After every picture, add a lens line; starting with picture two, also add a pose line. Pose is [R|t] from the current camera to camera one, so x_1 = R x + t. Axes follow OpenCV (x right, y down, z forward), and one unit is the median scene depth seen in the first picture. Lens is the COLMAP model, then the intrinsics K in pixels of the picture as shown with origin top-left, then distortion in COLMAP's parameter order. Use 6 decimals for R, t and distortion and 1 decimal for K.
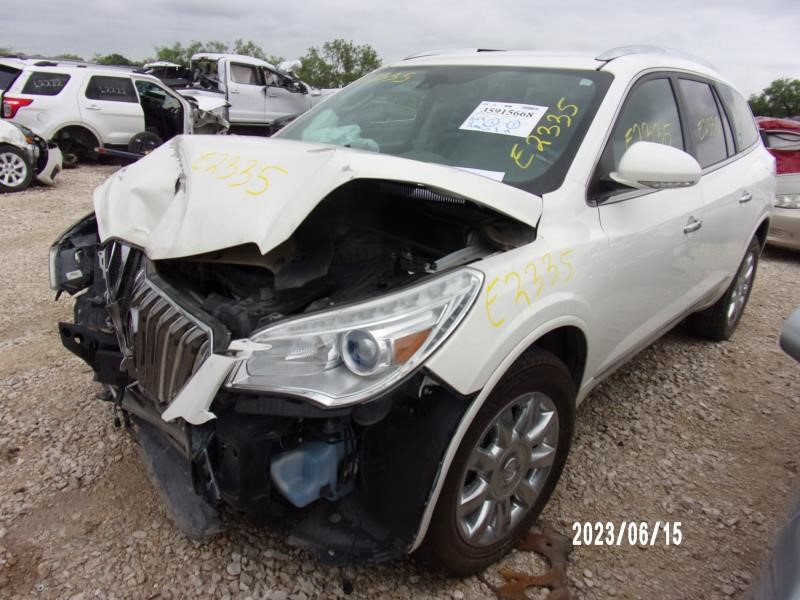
lens RADIAL K [[522.0, 0, 400.0], [0, 522.0, 300.0], [0, 0, 1]] dist [-0.026473, -0.000729]
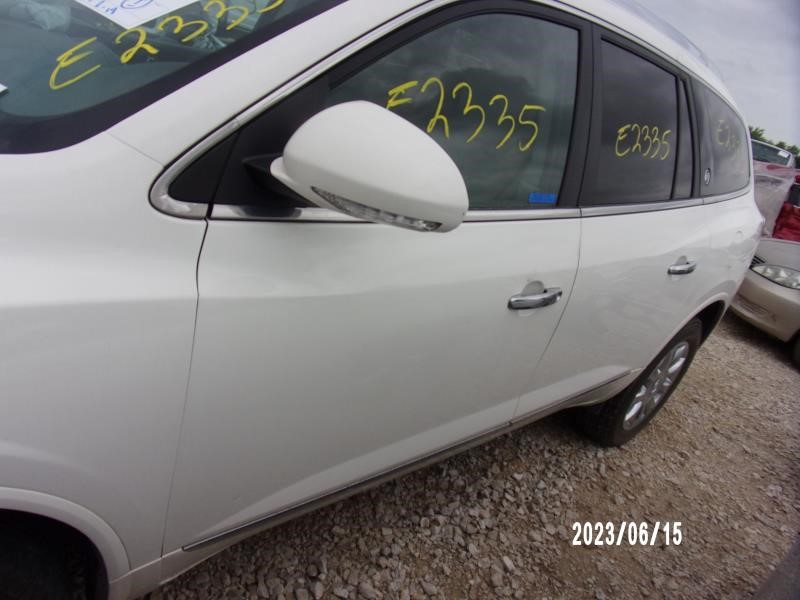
lens RADIAL K [[522.0, 0, 400.0], [0, 522.0, 300.0], [0, 0, 1]] dist [-0.026473, -0.000729]
pose [[0.965577, 0.260003, 0.007716, 0.315283], [-0.259806, 0.962548, 0.077475, -0.110525], [0.012716, -0.076812, 0.996964, 0.324778]]
